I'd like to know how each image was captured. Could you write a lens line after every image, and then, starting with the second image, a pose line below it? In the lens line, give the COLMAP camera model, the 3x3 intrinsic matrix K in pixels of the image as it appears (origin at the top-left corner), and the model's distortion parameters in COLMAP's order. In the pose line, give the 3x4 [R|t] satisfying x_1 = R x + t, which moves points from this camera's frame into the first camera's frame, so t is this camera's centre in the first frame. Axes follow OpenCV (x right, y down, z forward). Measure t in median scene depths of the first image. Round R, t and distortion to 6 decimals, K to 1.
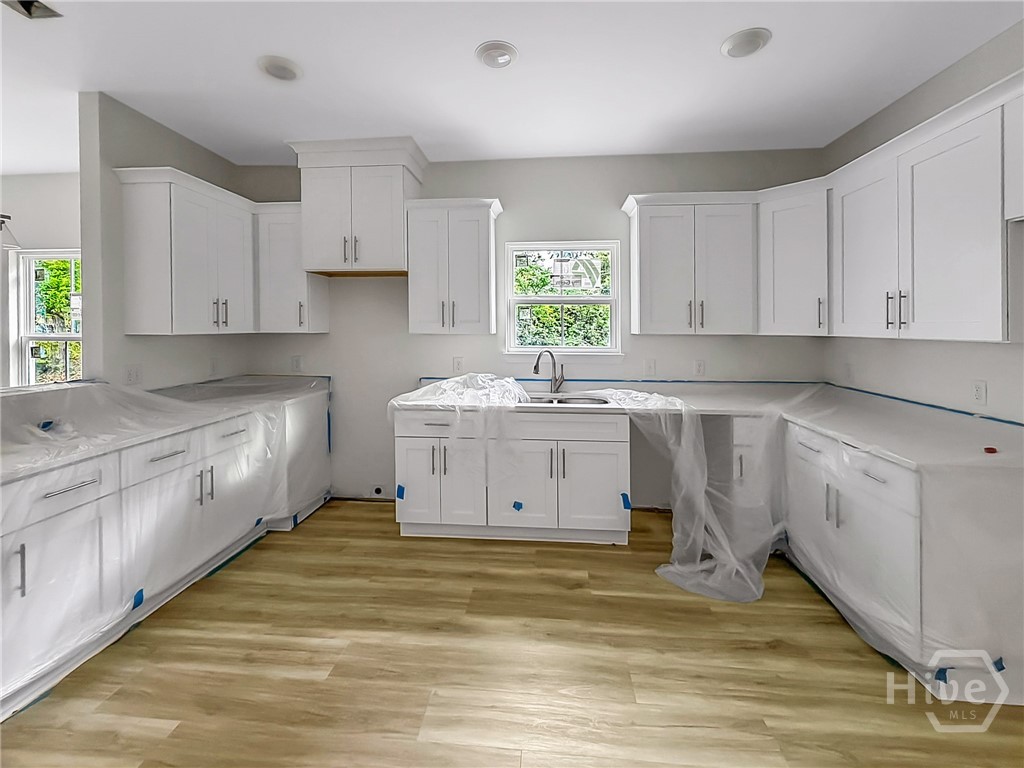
lens RADIAL K [[438.1, 0, 509.2], [0, 438.1, 328.9], [0, 0, 1]] dist [0.000669, 0.000101]
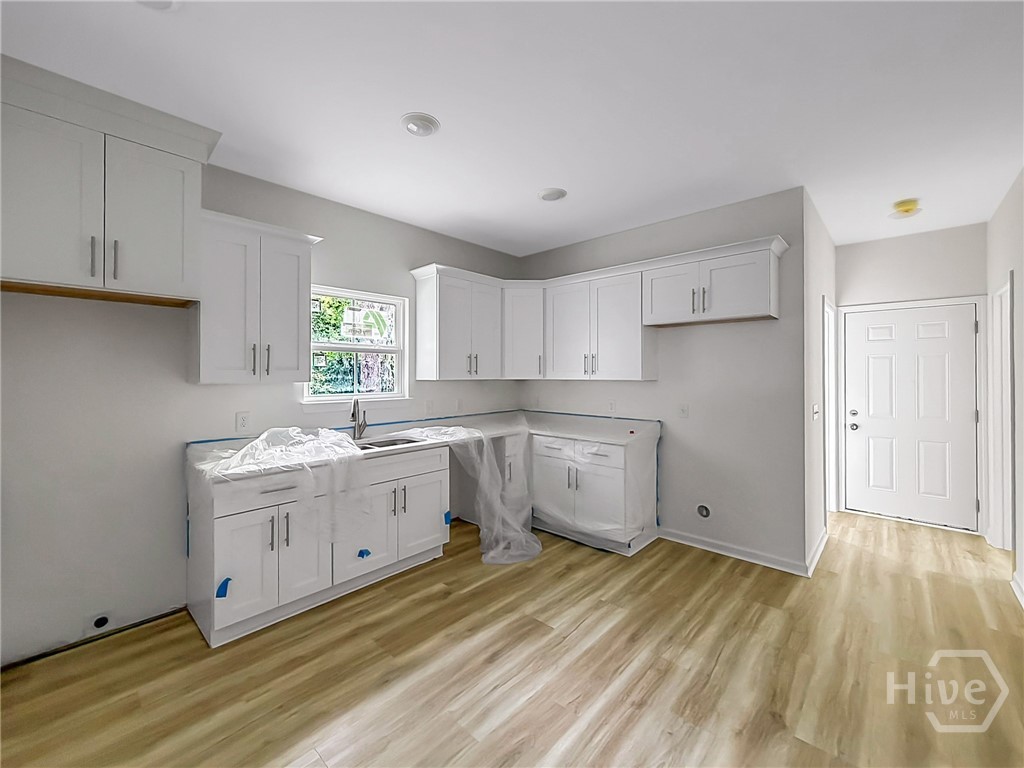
lens RADIAL K [[418.4, 0, 515.5], [0, 418.4, 371.8], [0, 0, 1]] dist [0.000034, -0.000028]
pose [[0.608357, 0.002190, 0.793660, -0.553137], [0.007043, 0.999942, -0.008158, -0.000029], [-0.793632, 0.010553, 0.608306, 0.145906]]
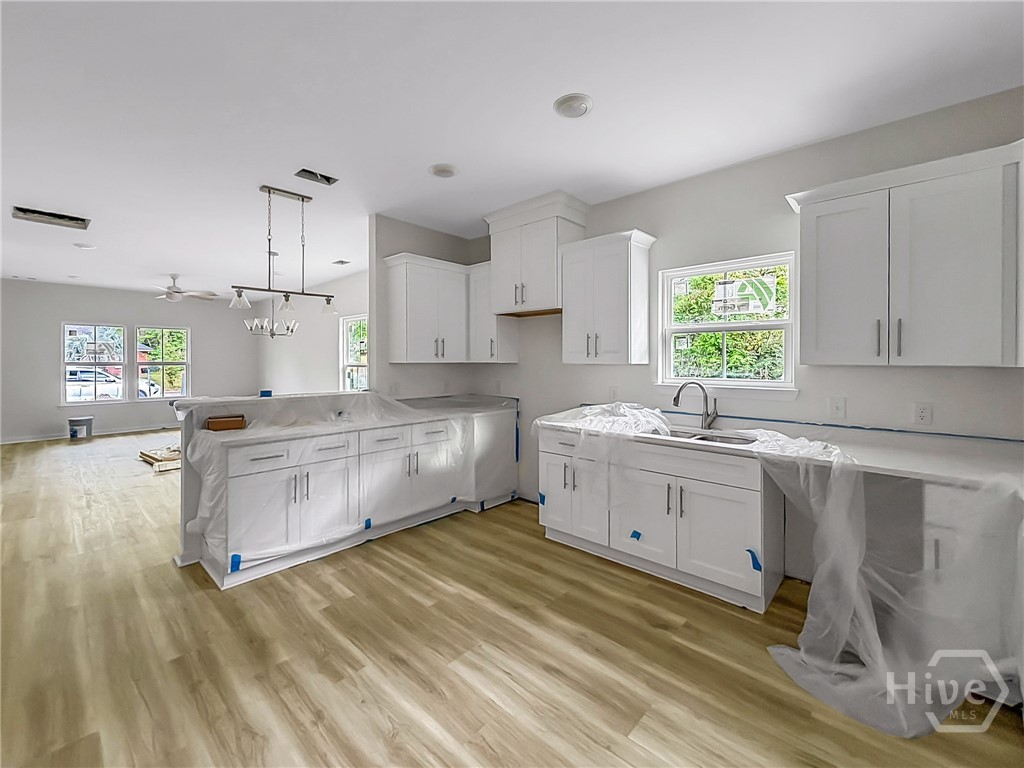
lens RADIAL K [[431.8, 0, 510.8], [0, 431.8, 362.5], [0, 0, 1]] dist [0.001350, 0.000035]
pose [[0.786306, 0.002536, -0.617832, 0.420780], [-0.003071, 0.999995, 0.000197, 0.010219], [0.617830, 0.001742, 0.786310, 0.047054]]
